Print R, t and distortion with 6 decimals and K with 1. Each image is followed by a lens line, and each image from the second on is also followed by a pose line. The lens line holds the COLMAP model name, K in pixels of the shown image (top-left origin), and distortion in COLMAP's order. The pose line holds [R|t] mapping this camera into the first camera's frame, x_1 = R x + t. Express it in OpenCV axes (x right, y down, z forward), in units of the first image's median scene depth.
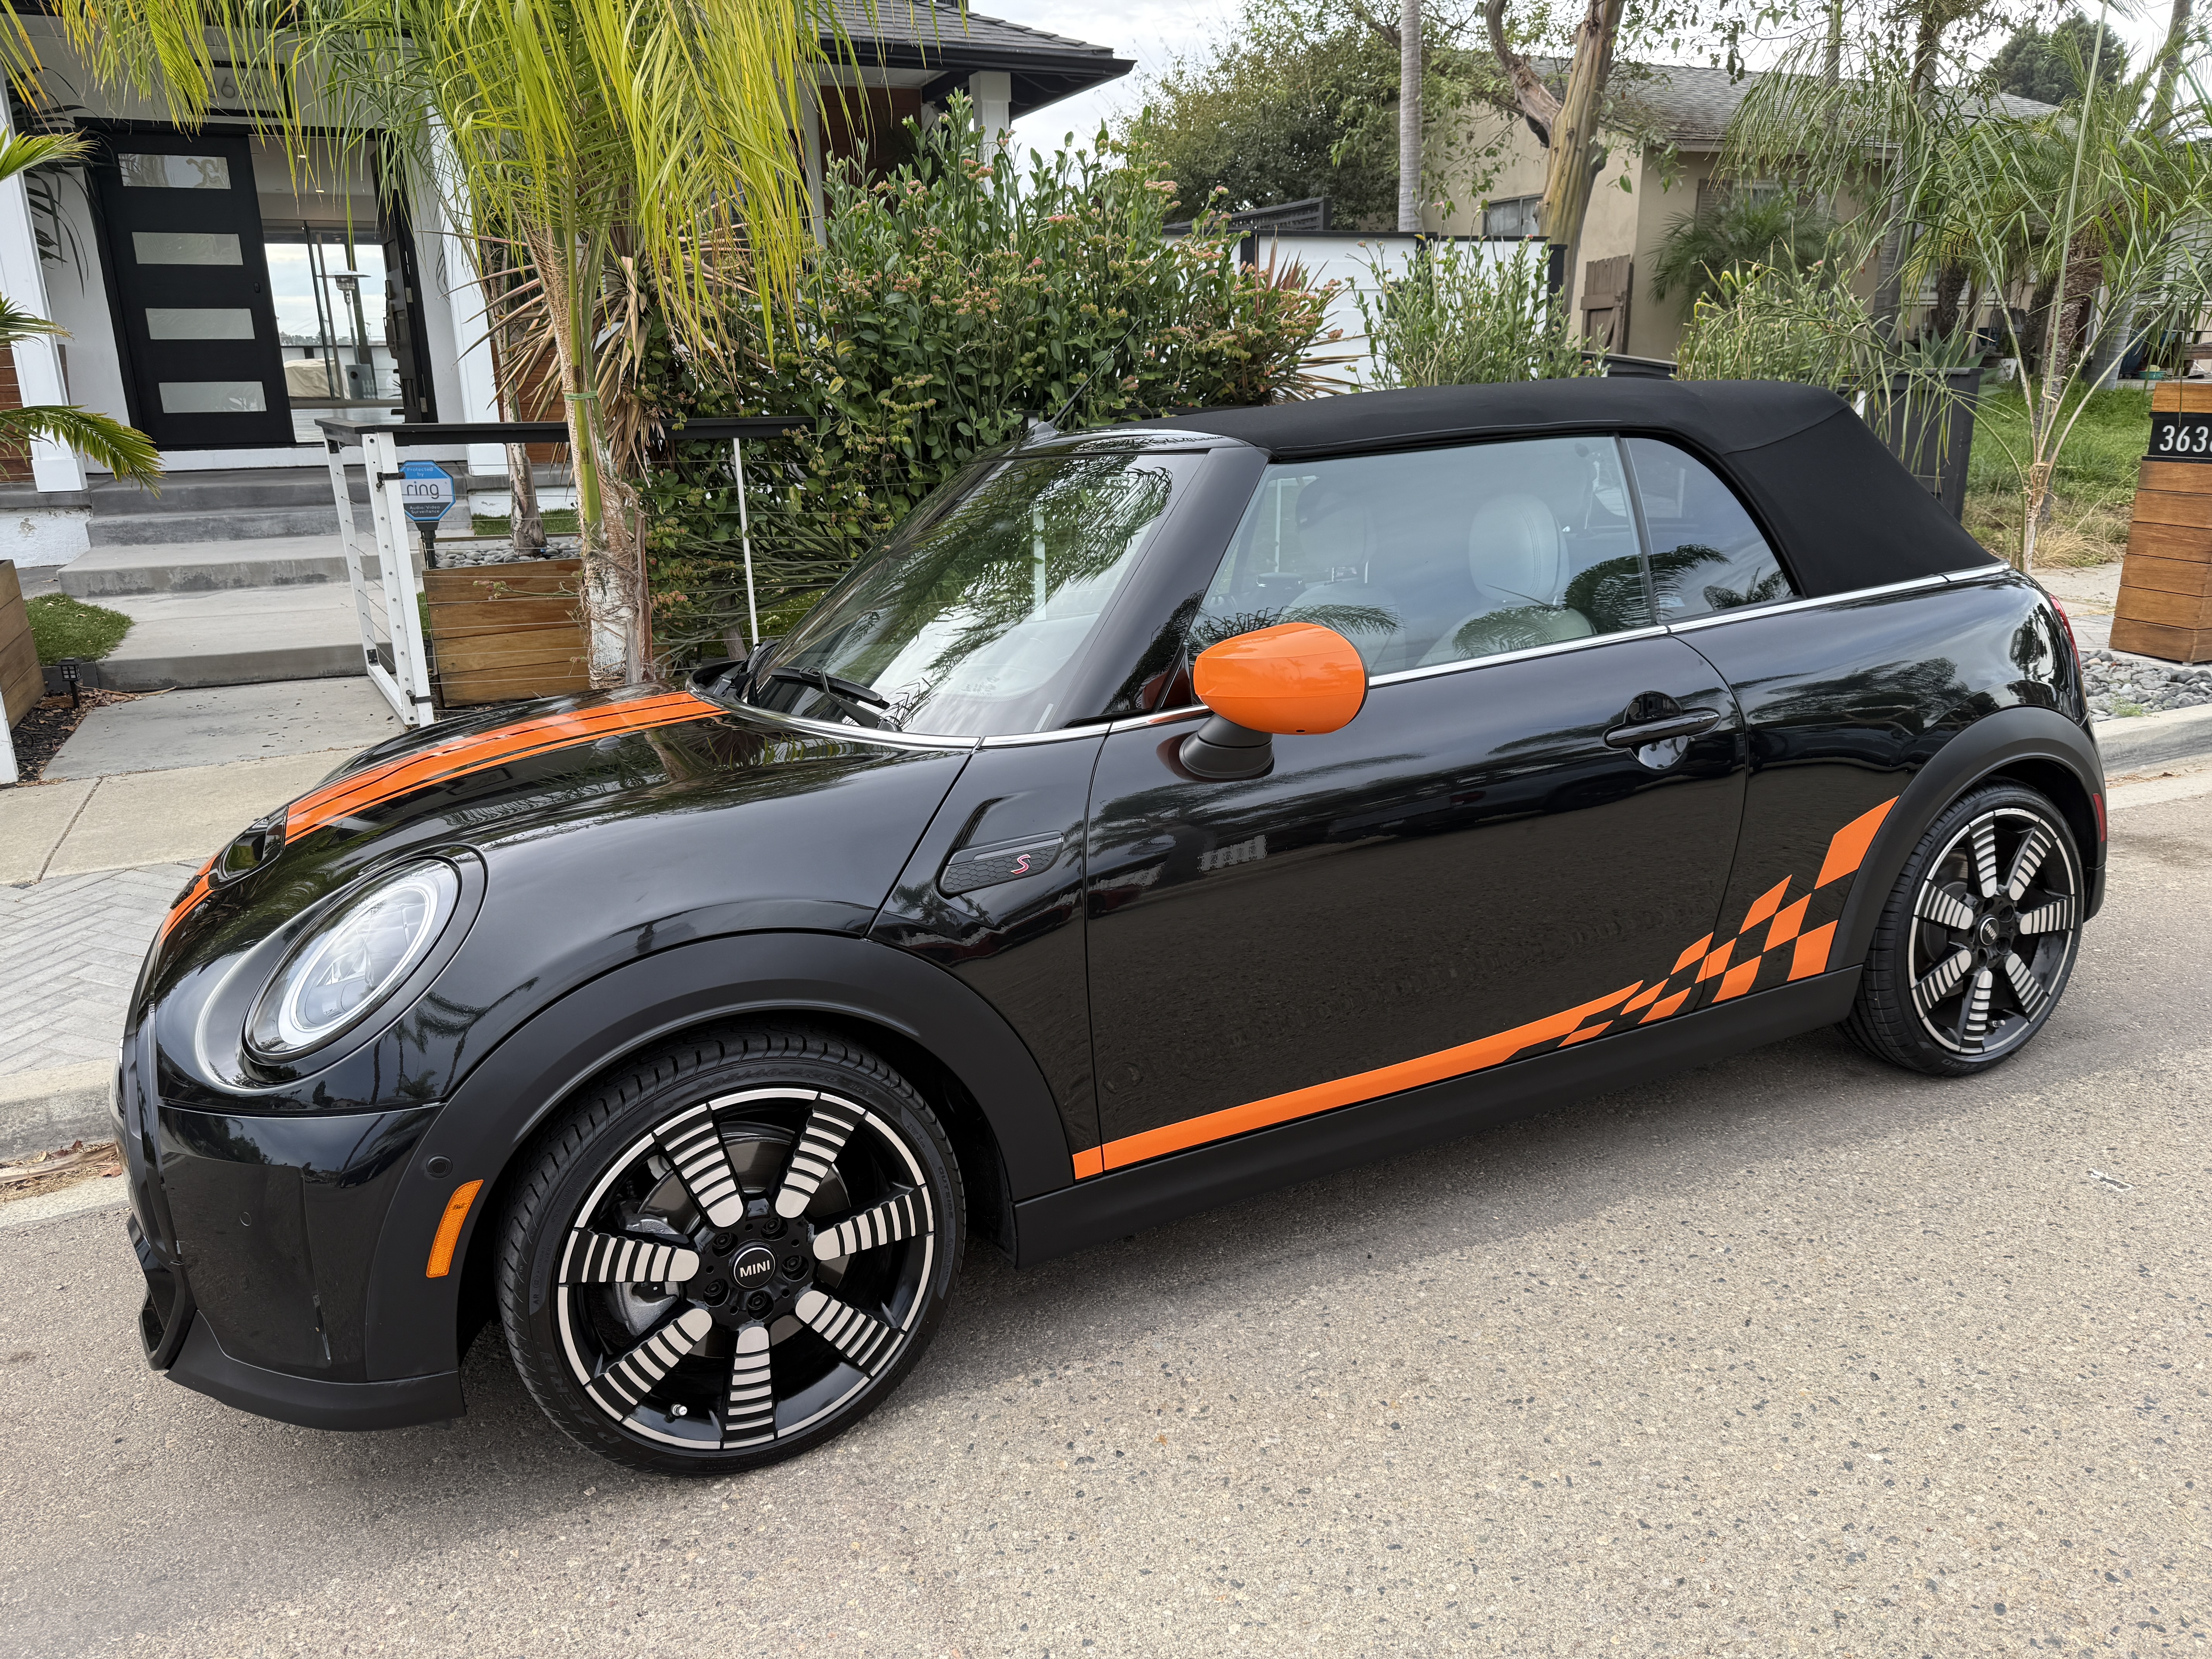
lens RADIAL K [[1535.9, 0, 1098.6], [0, 1535.9, 835.2], [0, 0, 1]] dist [0.066259, -0.106503]
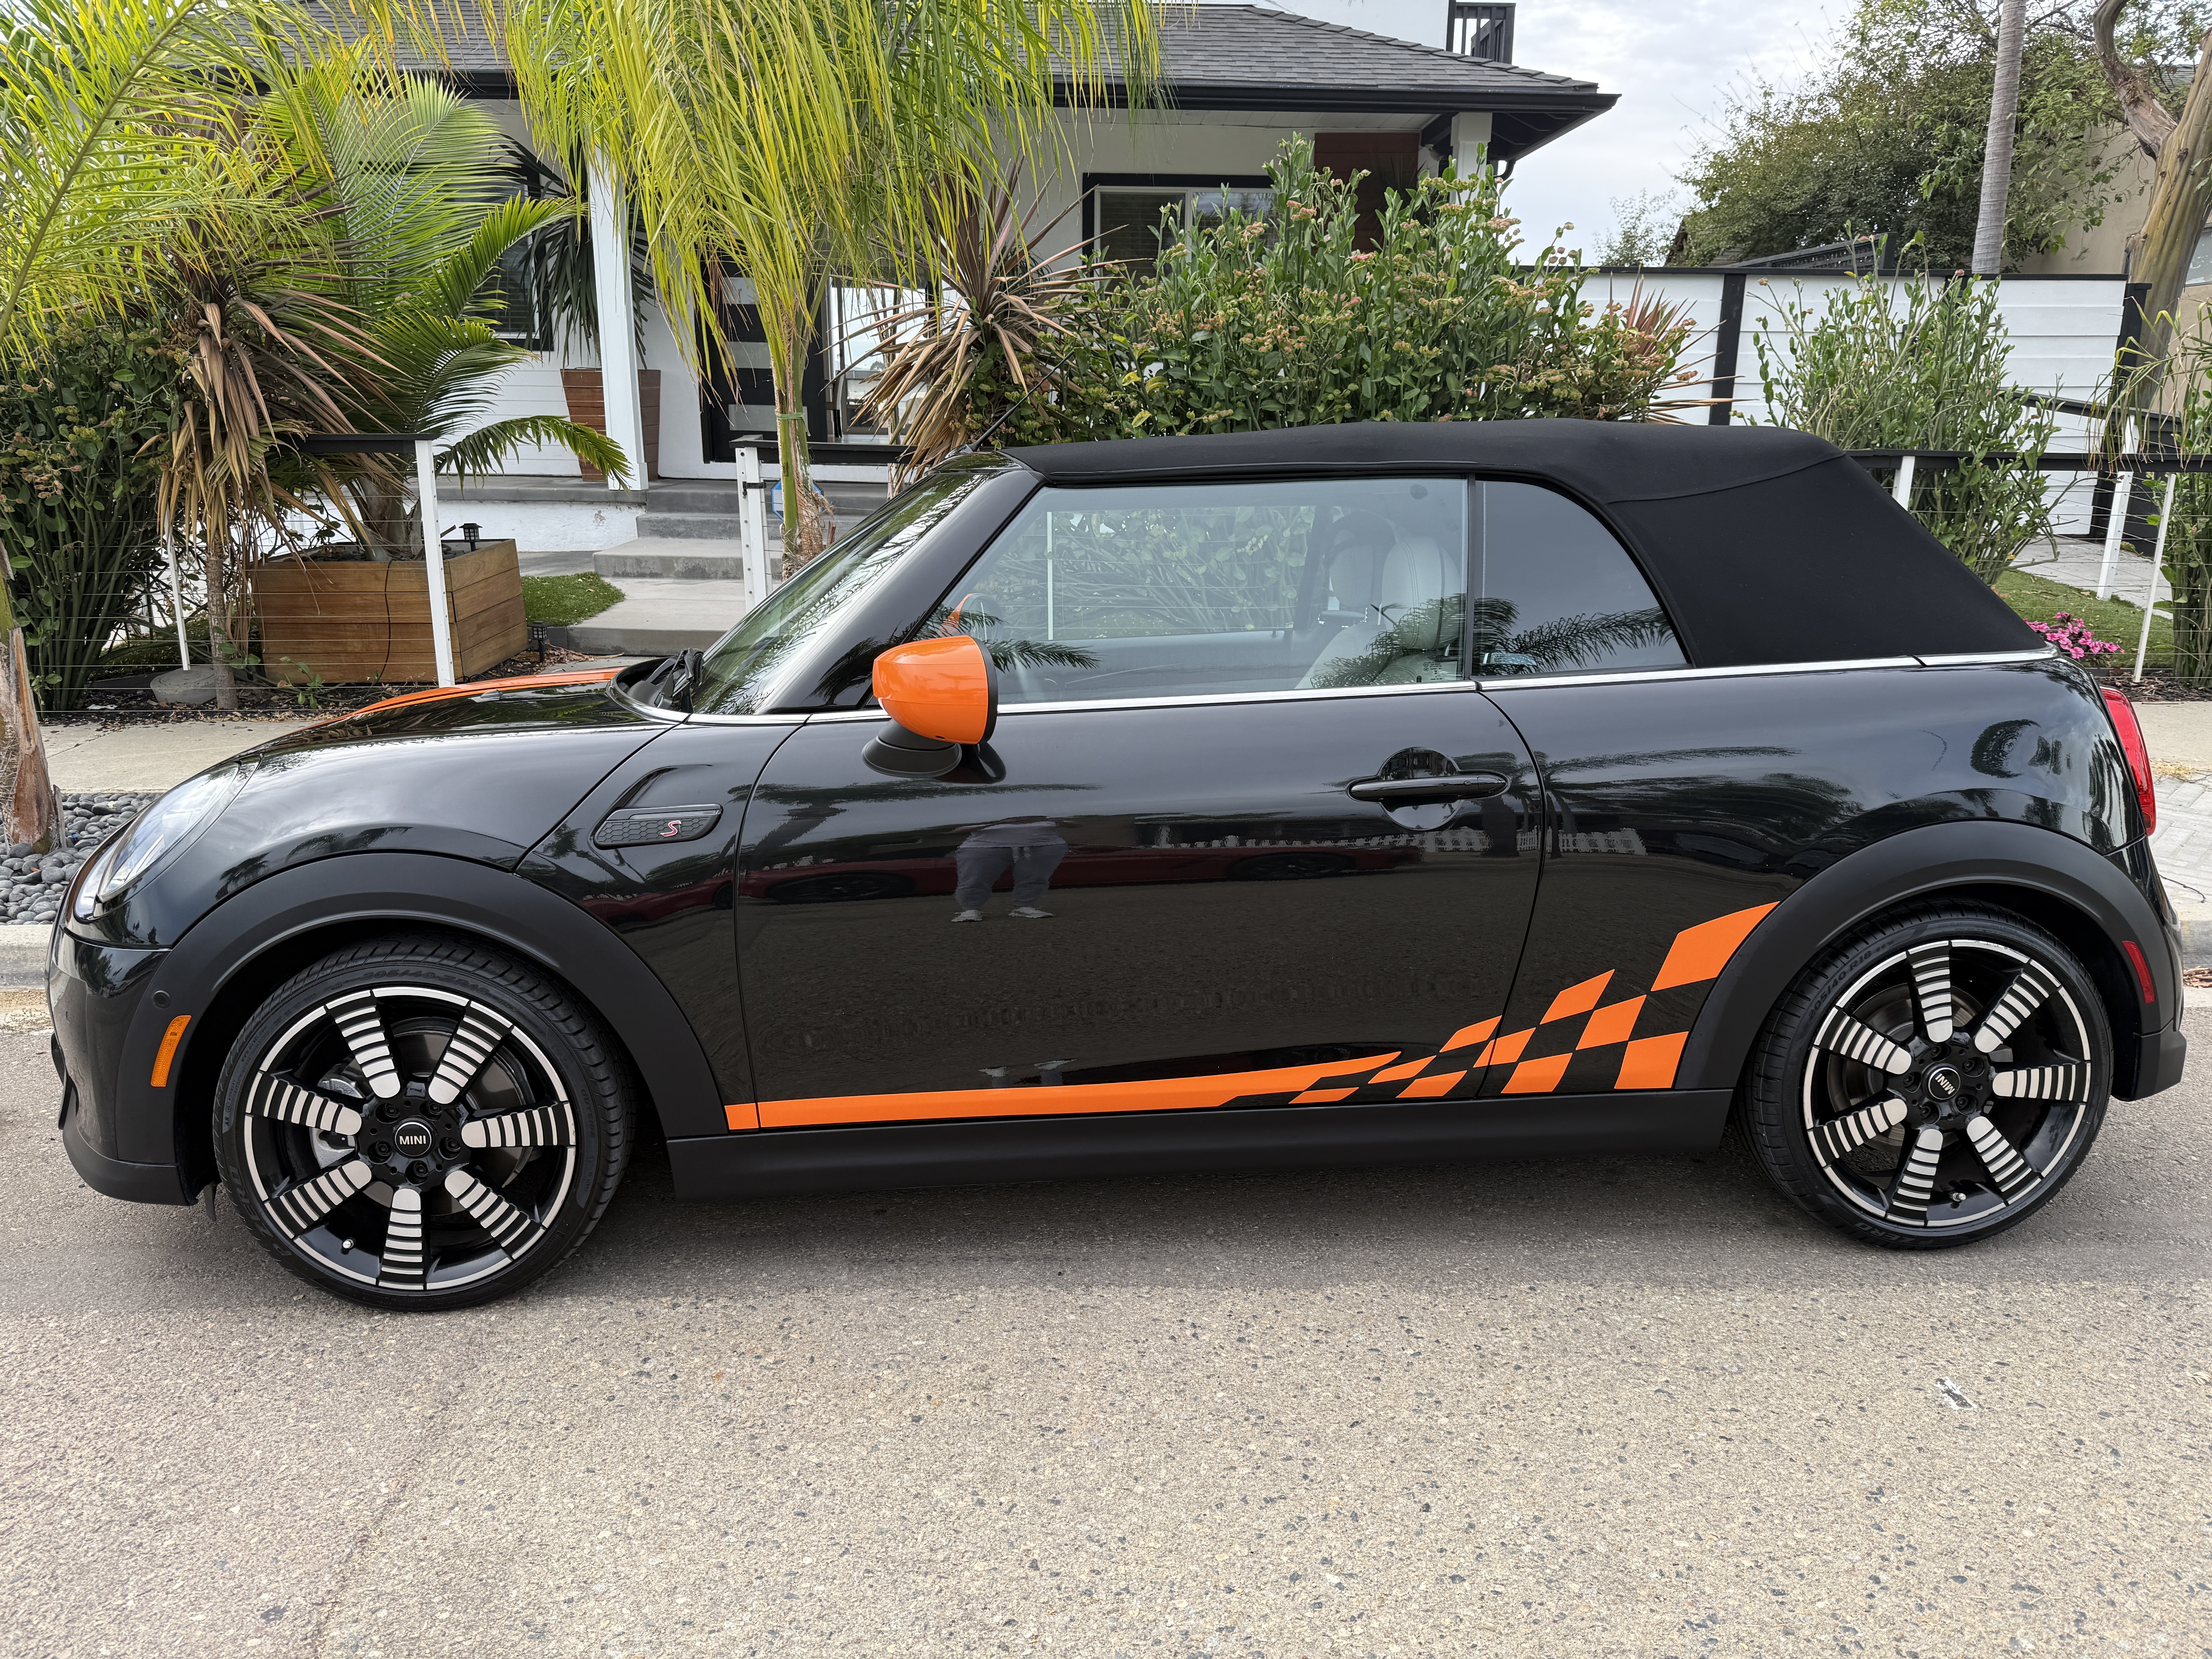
lens RADIAL K [[1530.1, 0, 1106.0], [0, 1530.1, 829.5], [0, 0, 1]] dist [0.071495, -0.107428]
pose [[0.926578, 0.121302, -0.356004, 0.442876], [-0.131033, 0.991373, -0.003248, -0.012292], [0.352538, 0.049657, 0.934479, 0.051582]]
